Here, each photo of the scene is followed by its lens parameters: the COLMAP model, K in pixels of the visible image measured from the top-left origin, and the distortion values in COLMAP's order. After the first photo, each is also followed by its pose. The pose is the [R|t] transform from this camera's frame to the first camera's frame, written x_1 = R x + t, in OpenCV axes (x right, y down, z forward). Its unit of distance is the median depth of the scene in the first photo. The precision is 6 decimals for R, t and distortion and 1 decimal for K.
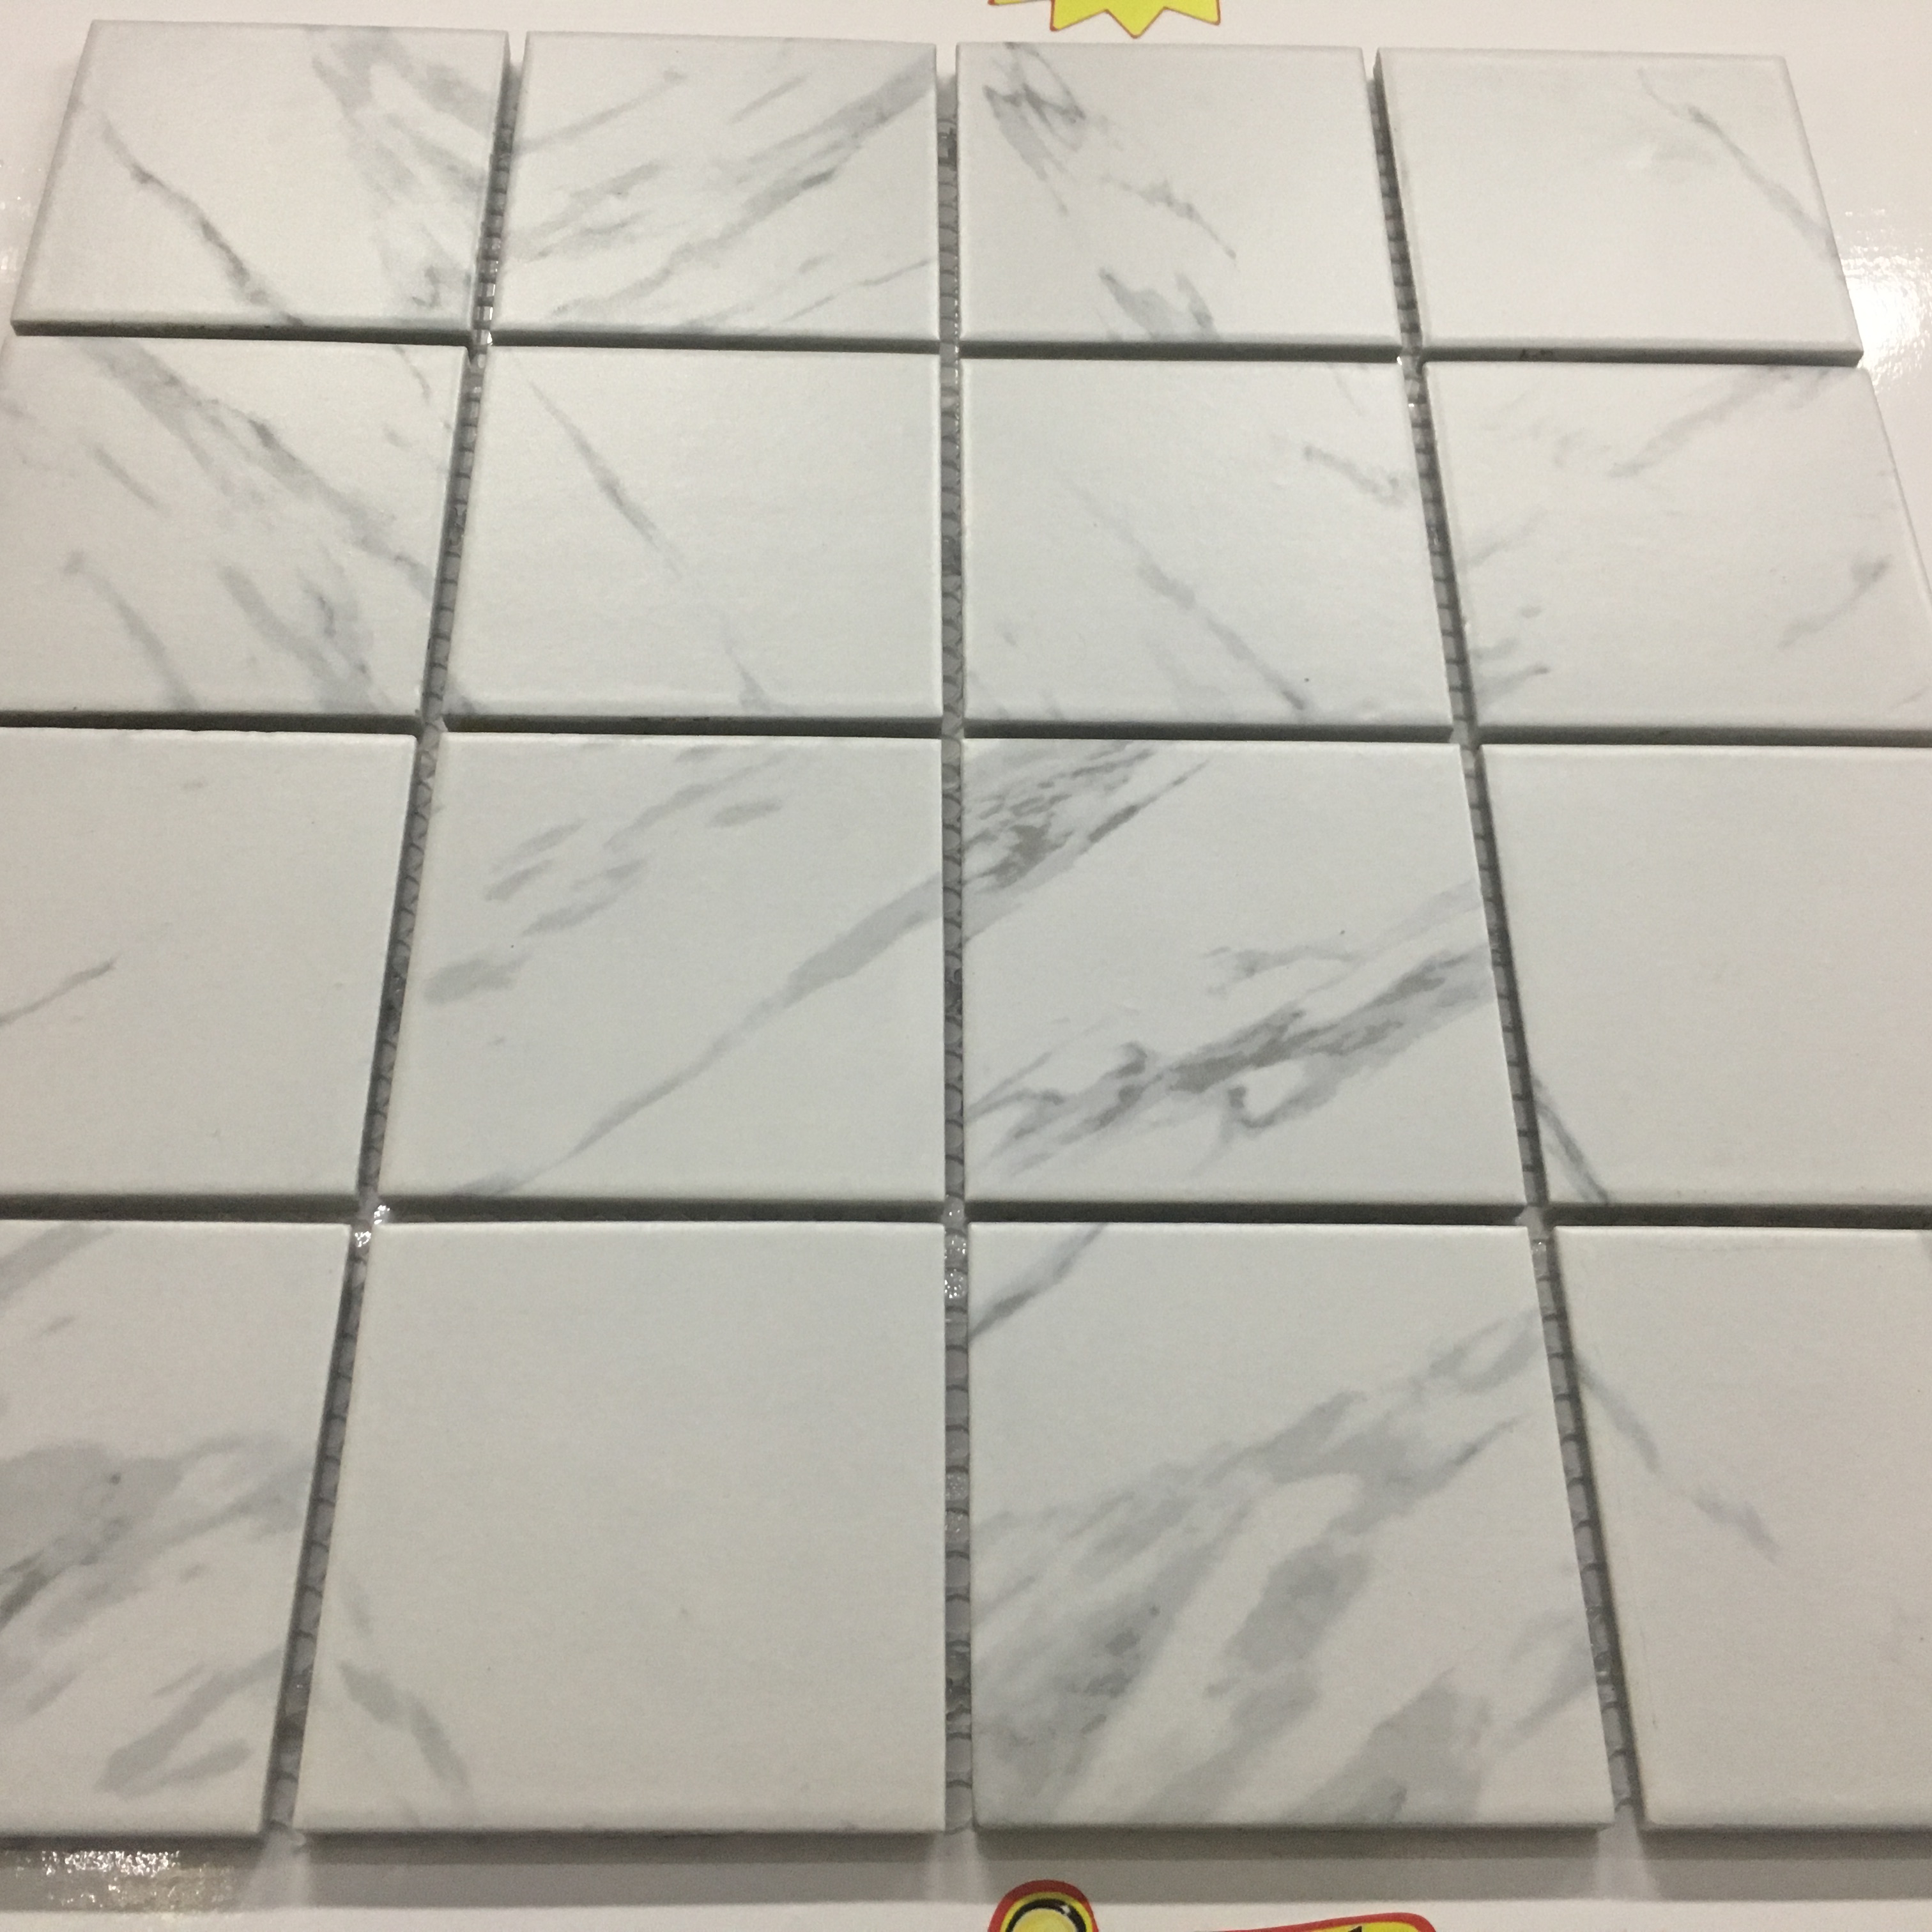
lens RADIAL K [[2262.1, 0, 932.5], [0, 2262.1, 971.4], [0, 0, 1]] dist [0.070555, -0.056093]
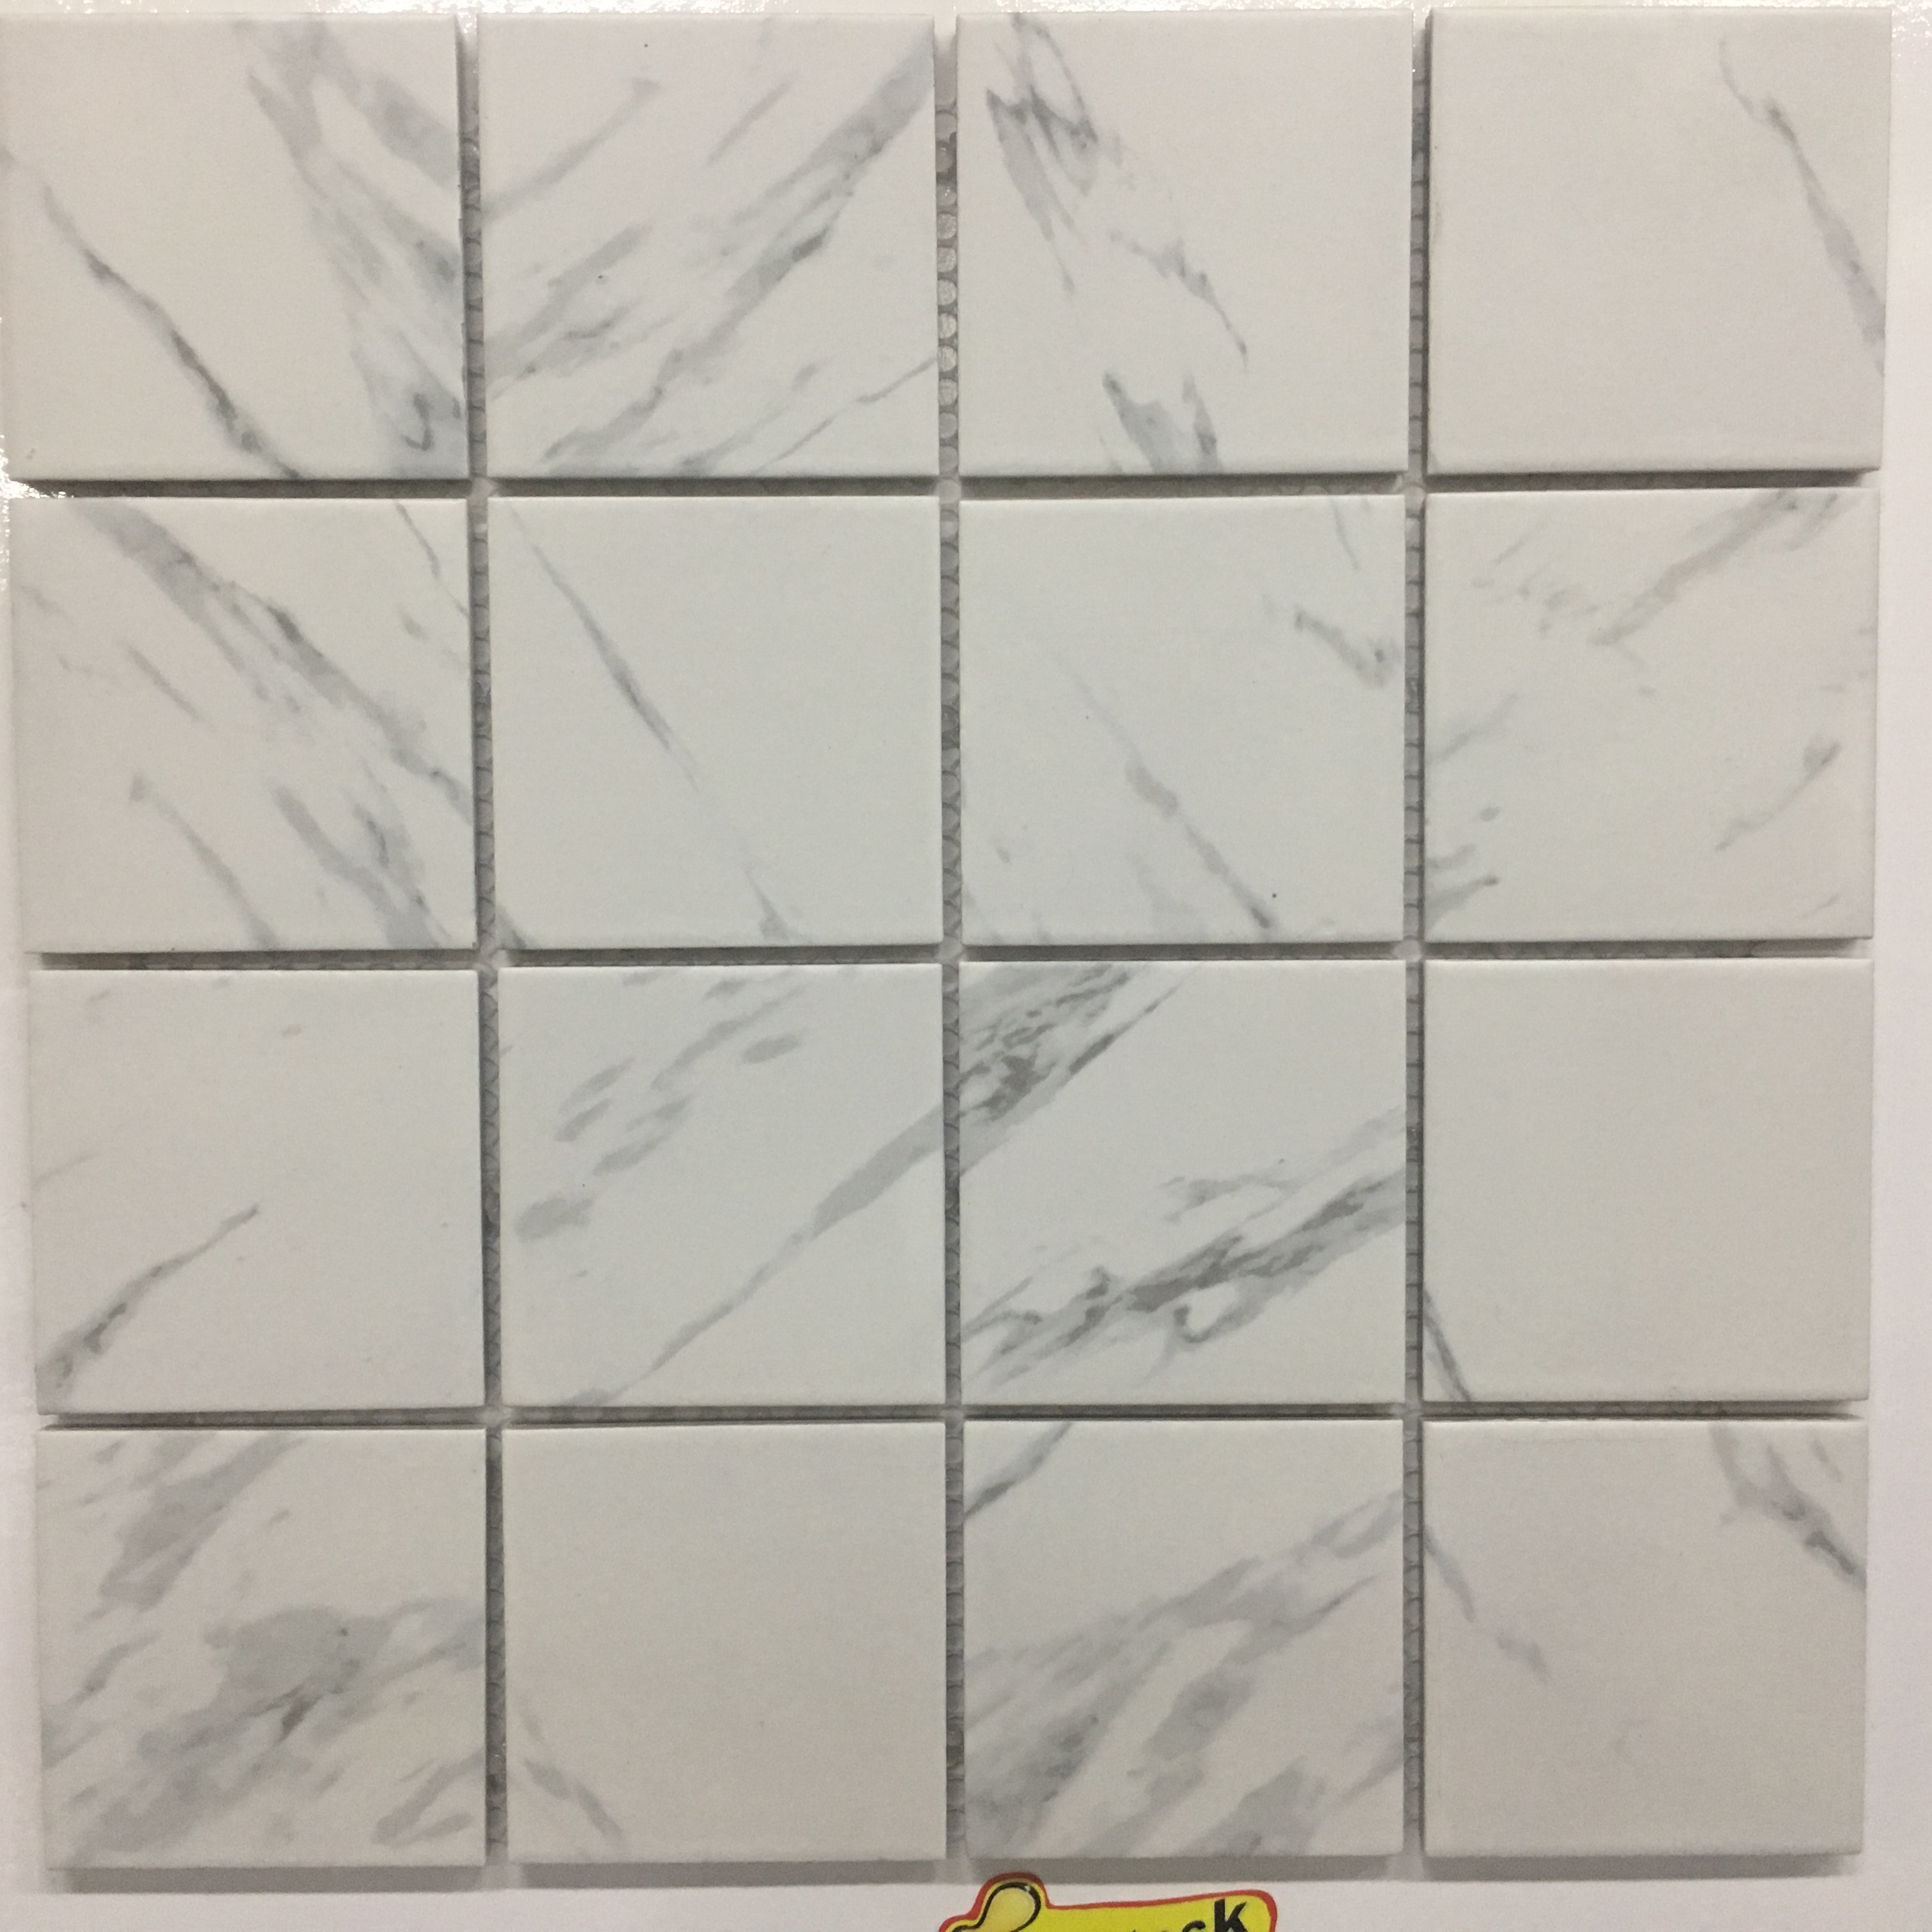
lens RADIAL K [[2262.1, 0, 932.5], [0, 2262.1, 971.4], [0, 0, 1]] dist [0.070555, -0.056093]
pose [[0.999682, -0.002493, -0.025088, 0.028660], [0.015823, 0.836754, 0.547350, -0.741680], [0.019628, -0.547573, 0.836527, 0.062787]]
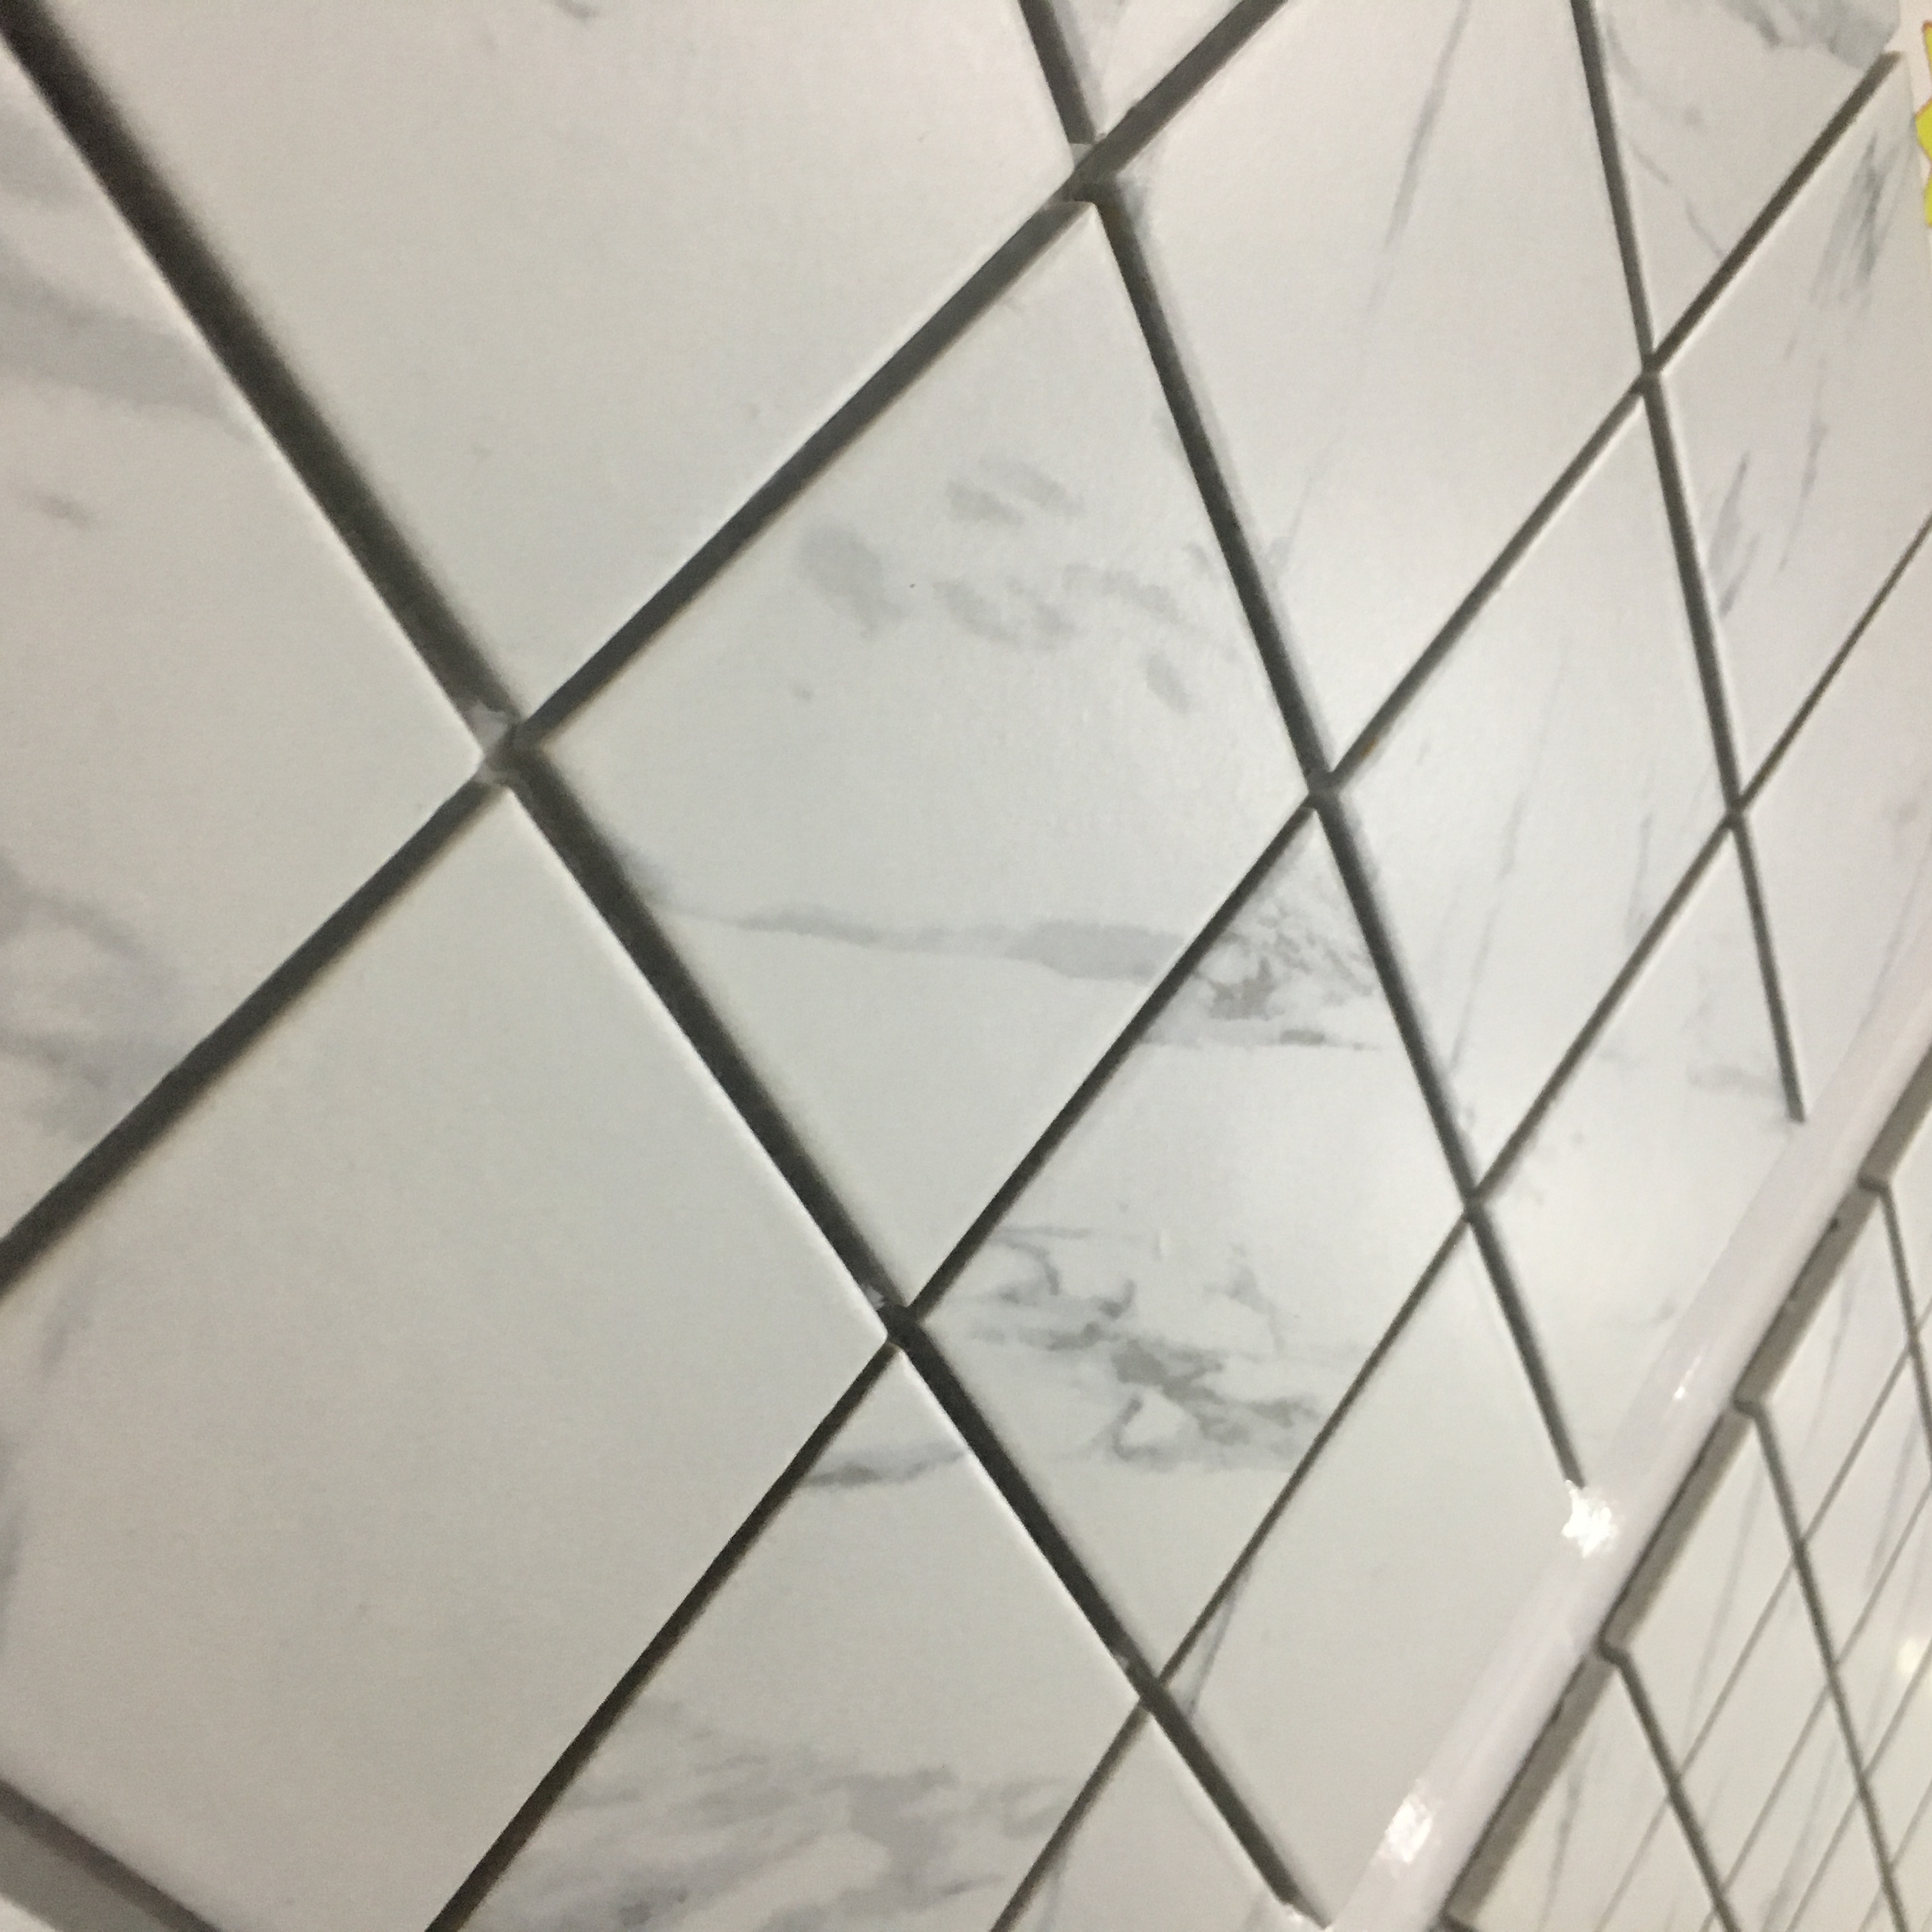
lens RADIAL K [[2262.1, 0, 932.5], [0, 2262.1, 971.4], [0, 0, 1]] dist [0.070555, -0.056093]
pose [[0.388107, 0.672978, 0.629661, -0.493173], [-0.860734, 0.508879, -0.013353, 0.045590], [-0.329408, -0.536789, 0.776755, 0.447173]]
